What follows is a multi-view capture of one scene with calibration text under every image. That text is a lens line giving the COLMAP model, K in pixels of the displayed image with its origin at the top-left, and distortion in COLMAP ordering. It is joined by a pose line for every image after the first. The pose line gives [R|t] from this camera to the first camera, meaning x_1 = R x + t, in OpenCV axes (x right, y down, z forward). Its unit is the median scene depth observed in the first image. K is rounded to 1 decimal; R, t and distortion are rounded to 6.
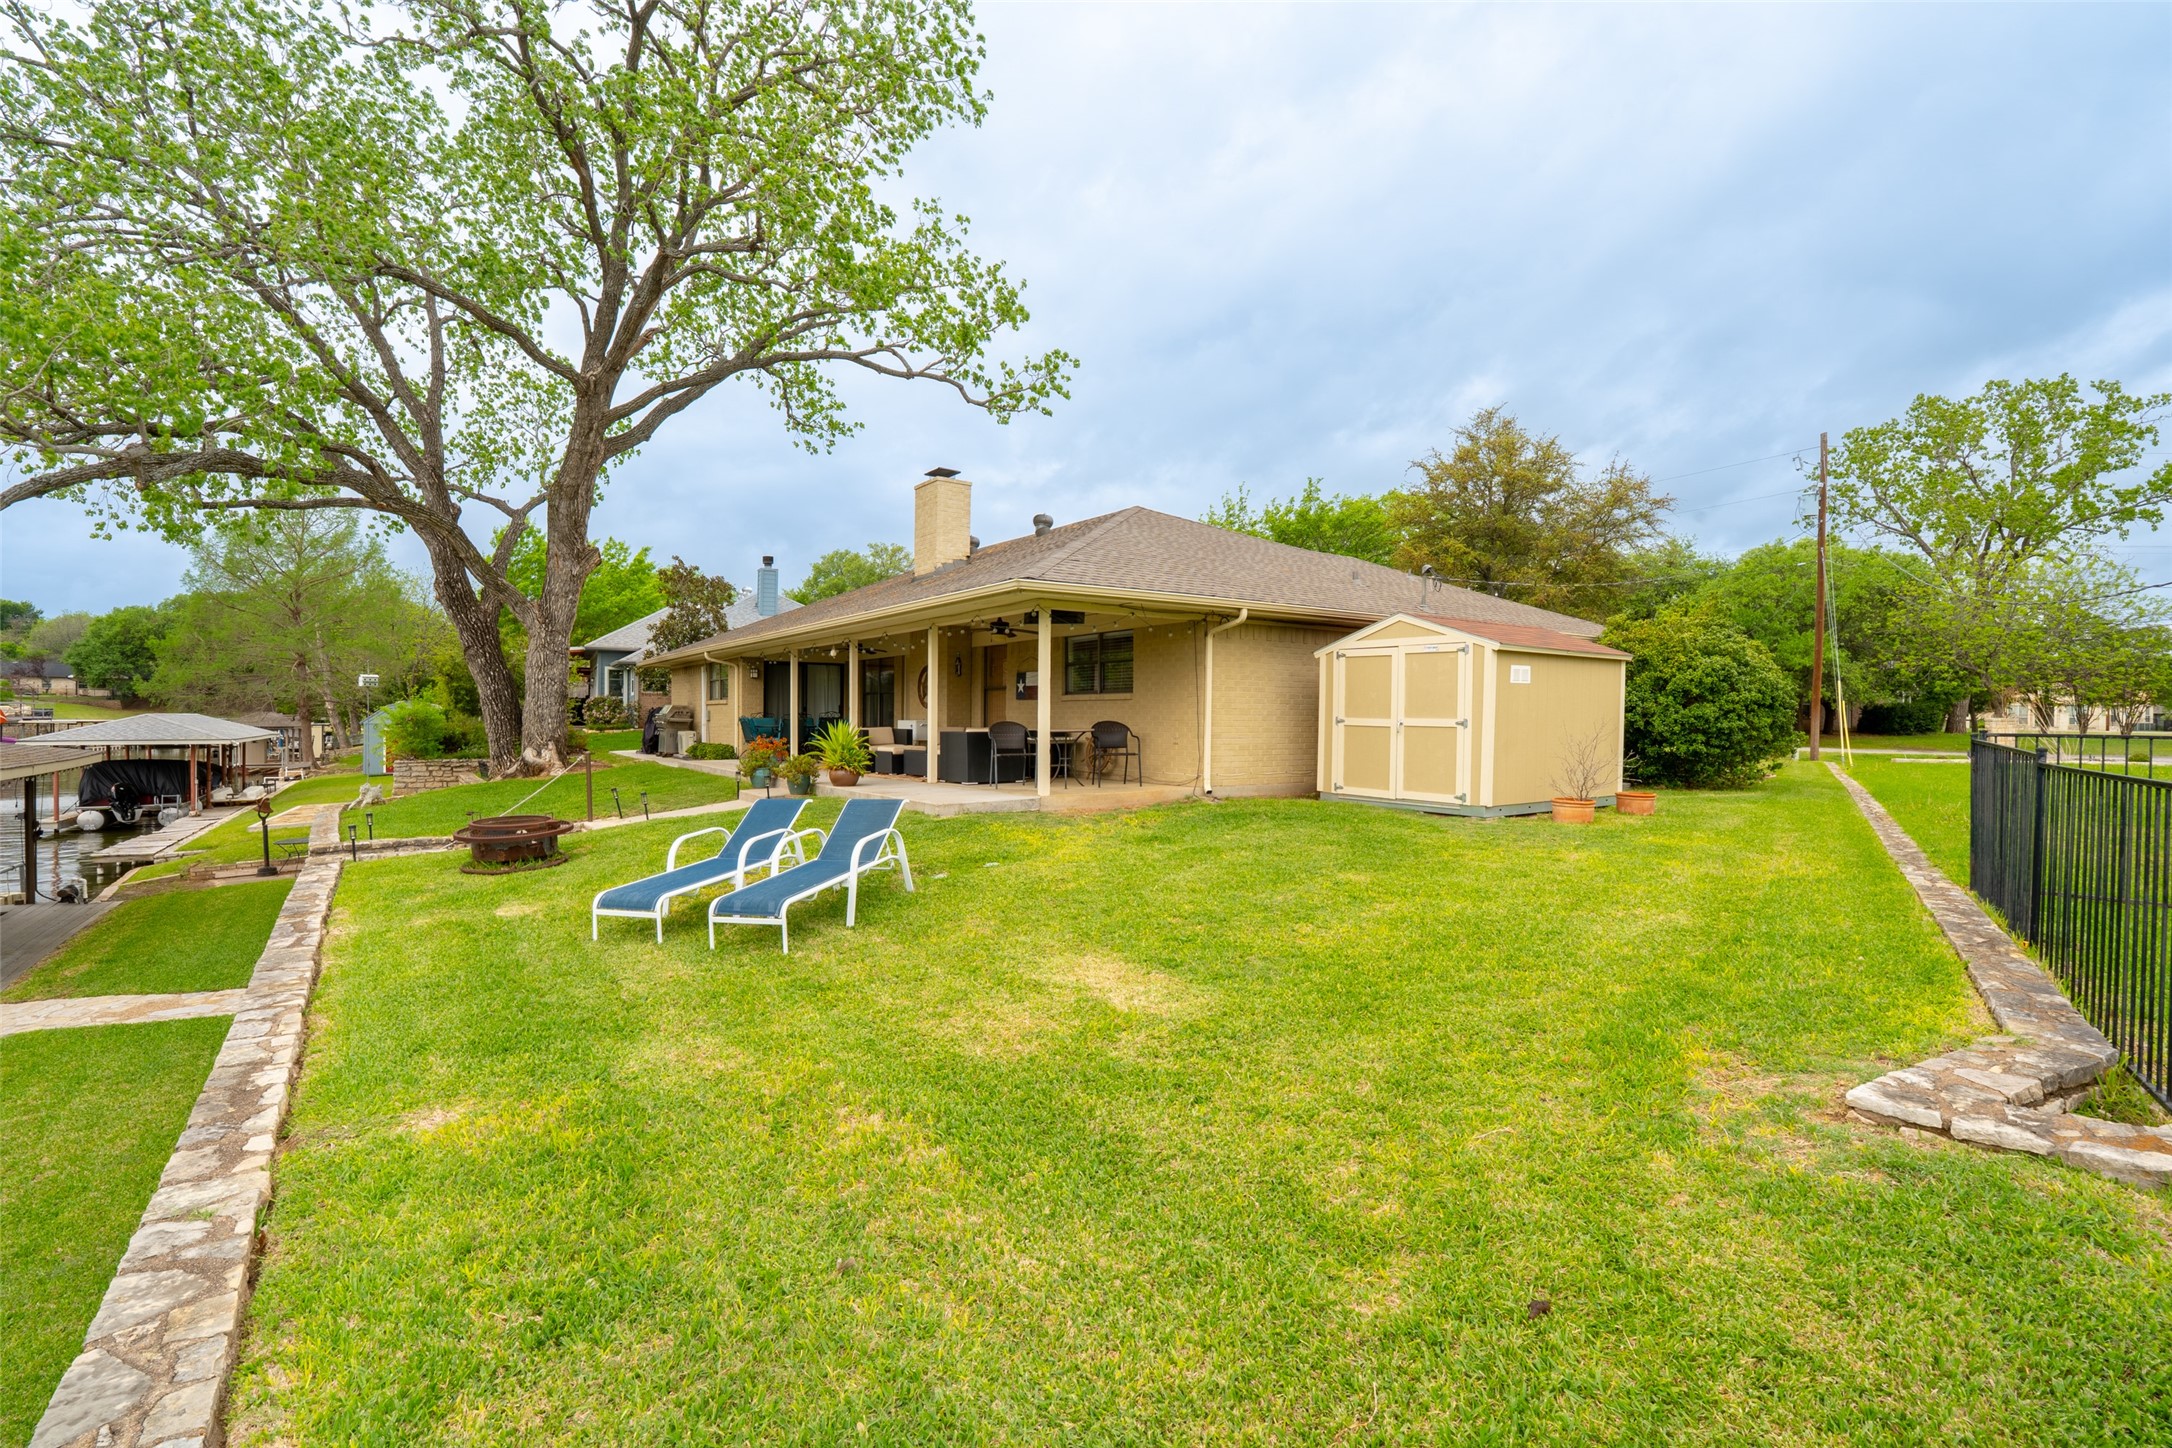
lens RADIAL K [[1009.0, 0, 1086.5], [0, 1009.0, 720.2], [0, 0, 1]] dist [-0.060595, 0.018302]
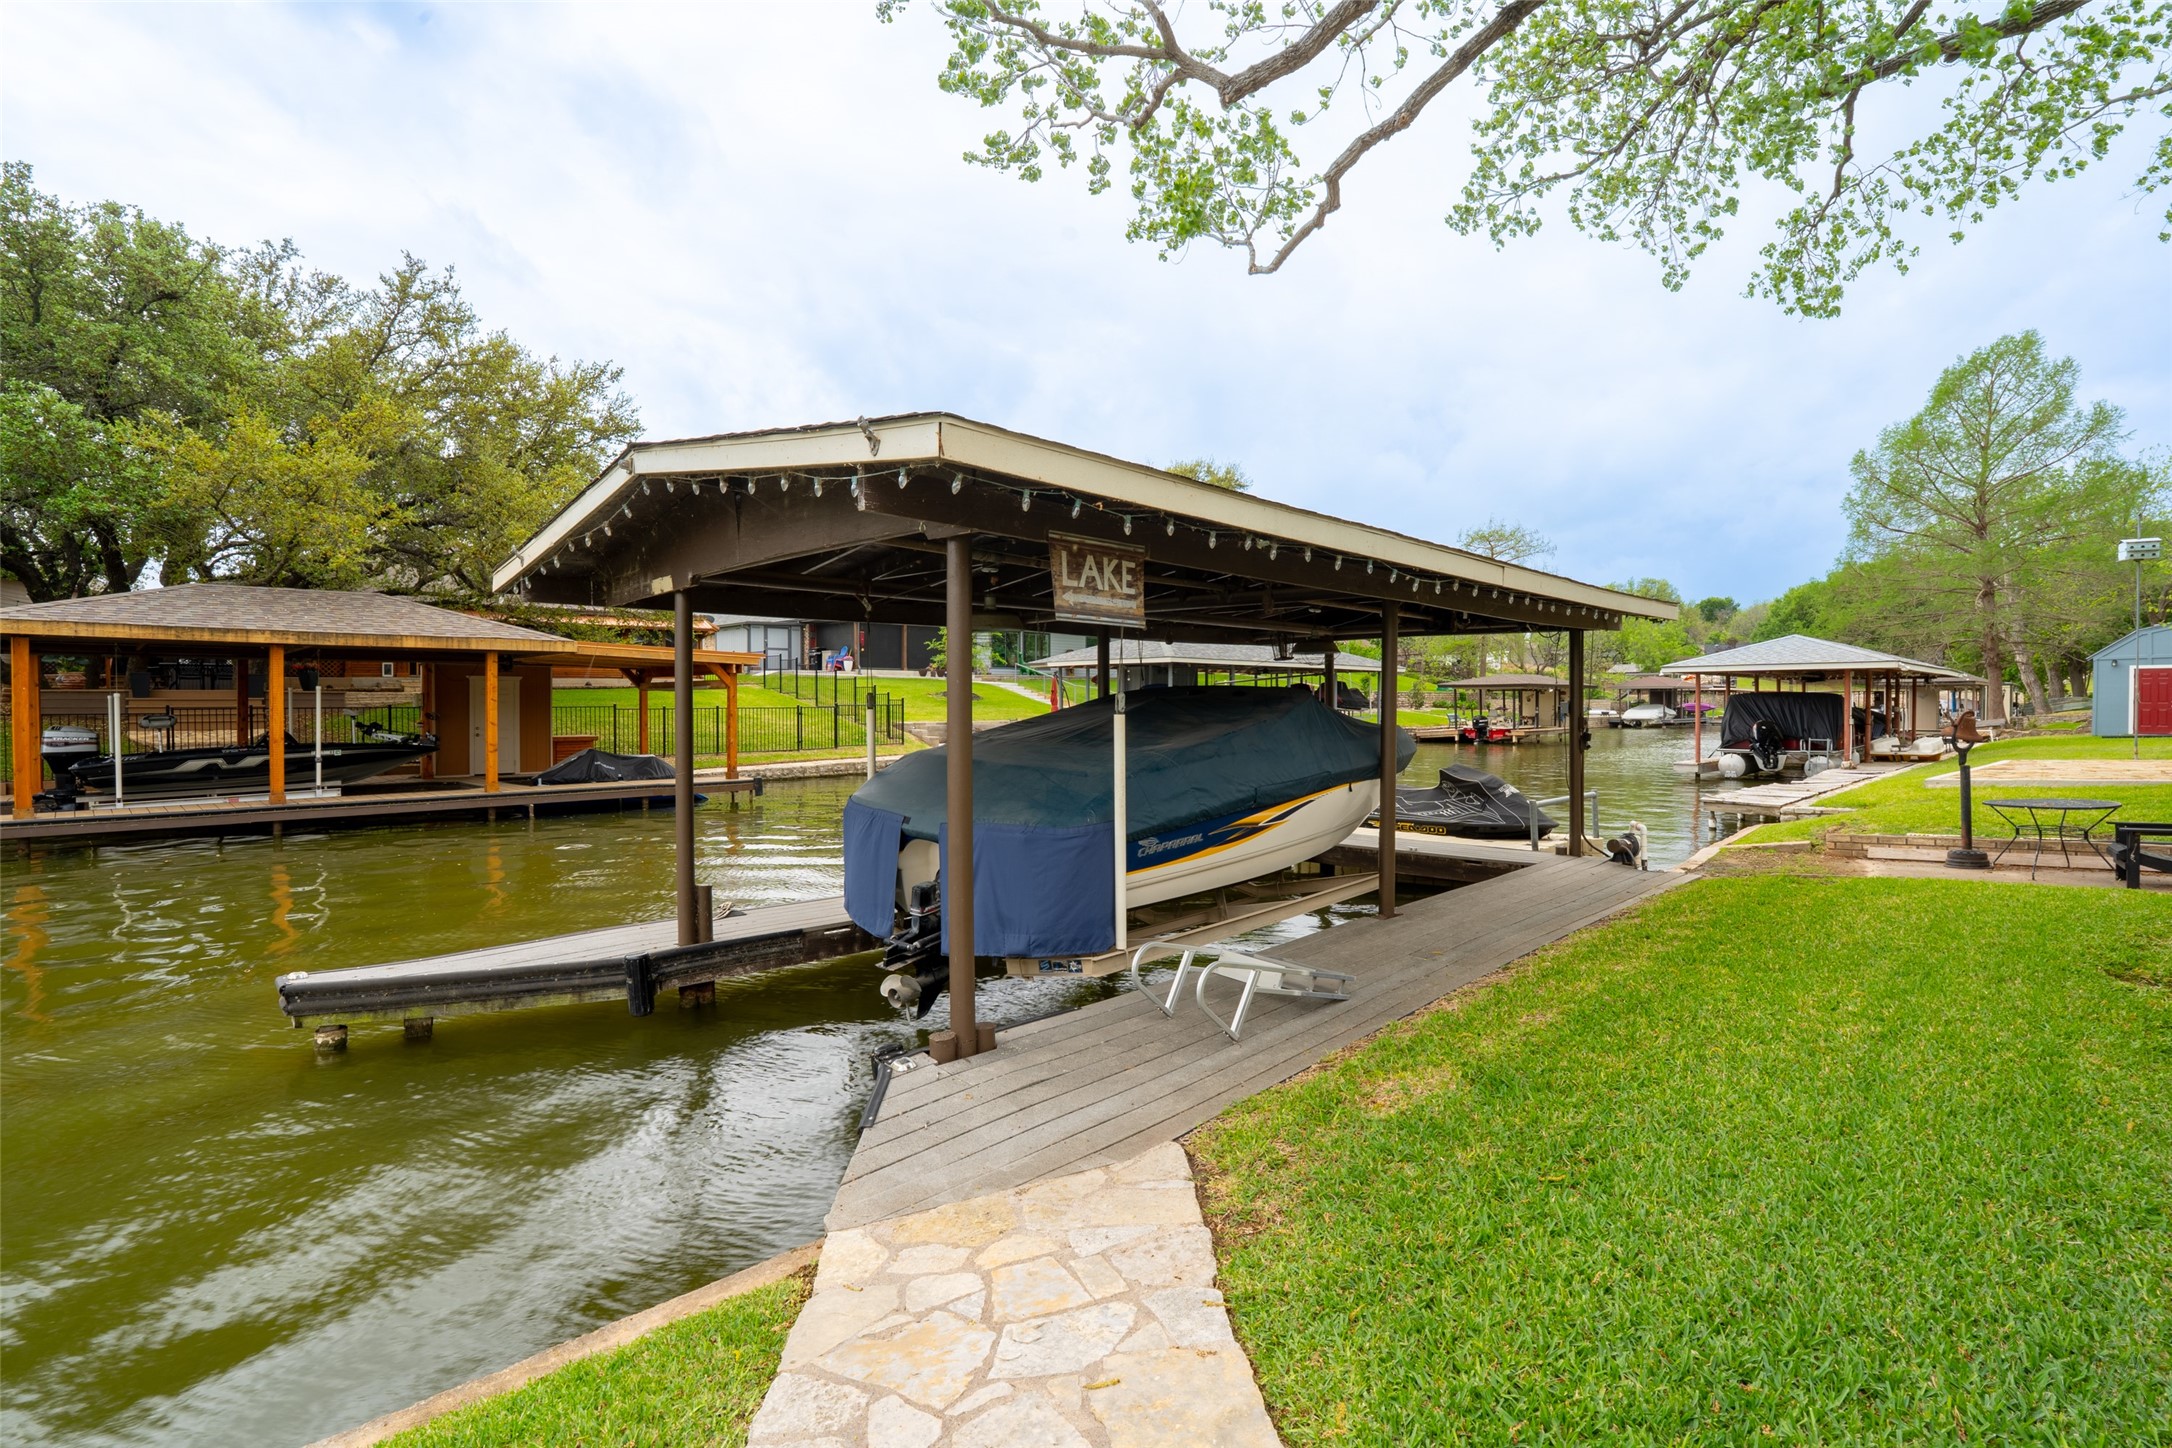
lens RADIAL K [[1009.0, 0, 1083.9], [0, 1009.0, 707.0], [0, 0, 1]] dist [-0.060595, 0.018302]
pose [[0.153535, 0.007268, -0.988117, -0.274892], [-0.005603, 0.999963, 0.006485, 0.050256], [0.988127, 0.004540, 0.153570, 0.312437]]
